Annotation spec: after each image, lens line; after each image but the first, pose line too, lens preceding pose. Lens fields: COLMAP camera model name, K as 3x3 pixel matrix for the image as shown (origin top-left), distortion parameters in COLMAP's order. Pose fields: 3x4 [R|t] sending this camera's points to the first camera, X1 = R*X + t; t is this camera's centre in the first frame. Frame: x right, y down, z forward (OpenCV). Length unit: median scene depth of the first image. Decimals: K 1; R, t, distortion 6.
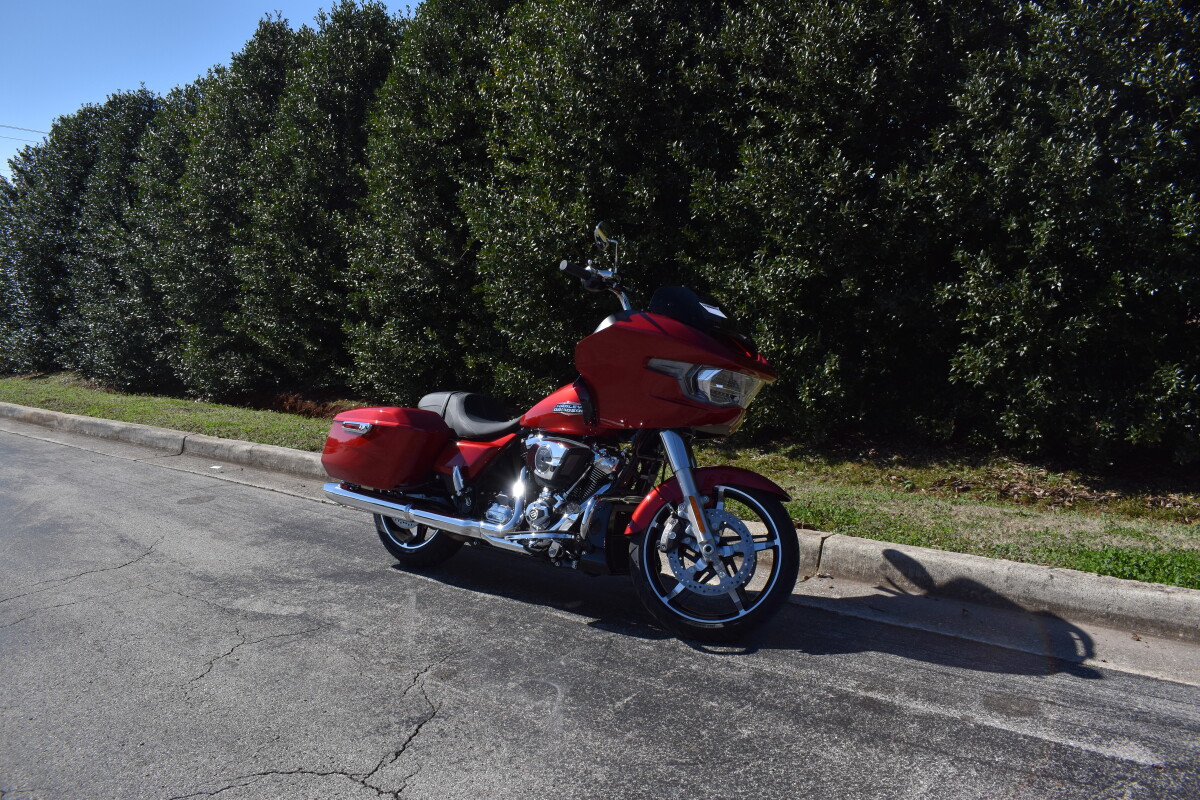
lens RADIAL K [[936.3, 0, 602.6], [0, 936.3, 403.7], [0, 0, 1]] dist [-0.096753, 0.020398]
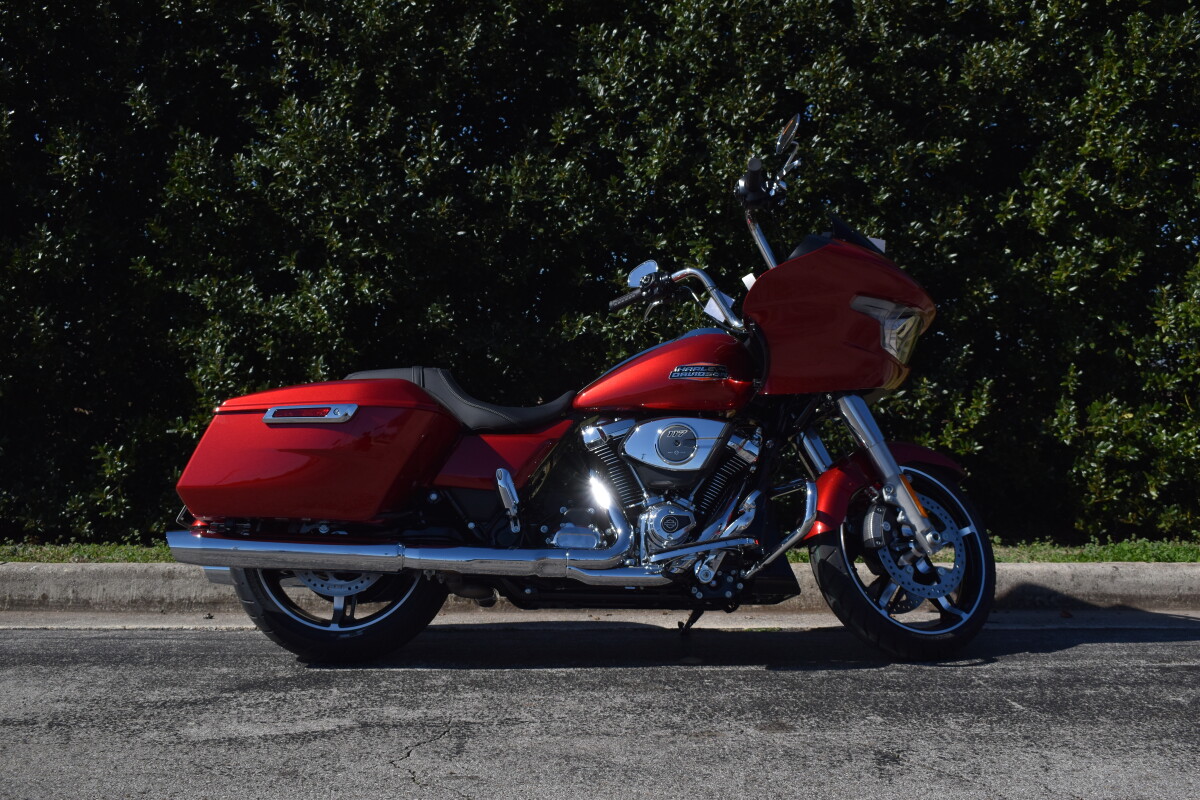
lens RADIAL K [[1405.1, 0, 599.5], [0, 1405.1, 398.9], [0, 0, 1]] dist [-0.037898, 0.000000]
pose [[0.754900, 0.024012, 0.655400, -0.803216], [0.058729, 0.992840, -0.104020, 0.133523], [-0.653205, 0.117015, 0.748084, 0.261845]]
